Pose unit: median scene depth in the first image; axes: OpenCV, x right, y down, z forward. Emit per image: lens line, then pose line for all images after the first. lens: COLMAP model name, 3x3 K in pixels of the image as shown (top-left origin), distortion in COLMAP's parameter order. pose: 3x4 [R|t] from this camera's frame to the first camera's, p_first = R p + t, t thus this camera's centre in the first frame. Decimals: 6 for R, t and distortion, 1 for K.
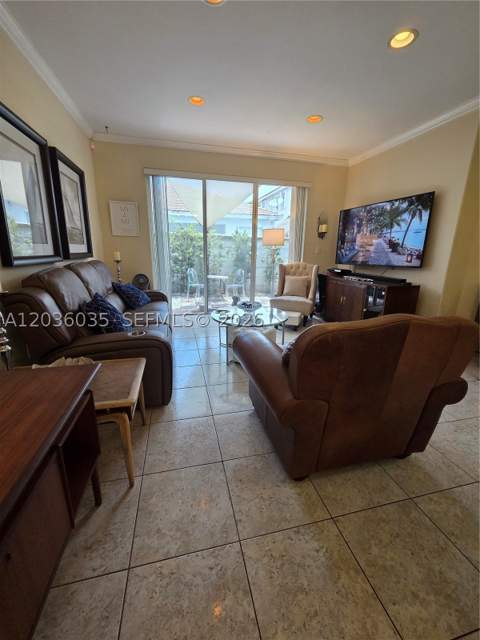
lens RADIAL K [[259.5, 0, 240.9], [0, 259.5, 316.3], [0, 0, 1]] dist [-0.001046, 0.000481]
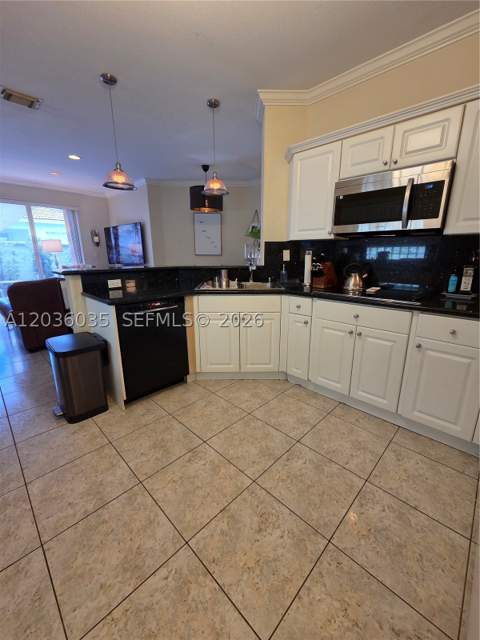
lens RADIAL K [[259.5, 0, 239.4], [0, 259.5, 319.8], [0, 0, 1]] dist [-0.001046, 0.000481]
pose [[0.844587, -0.156718, 0.511969, 0.183661], [0.153714, 0.986923, 0.048526, 0.147013], [-0.512879, 0.037712, 0.857632, -0.607442]]
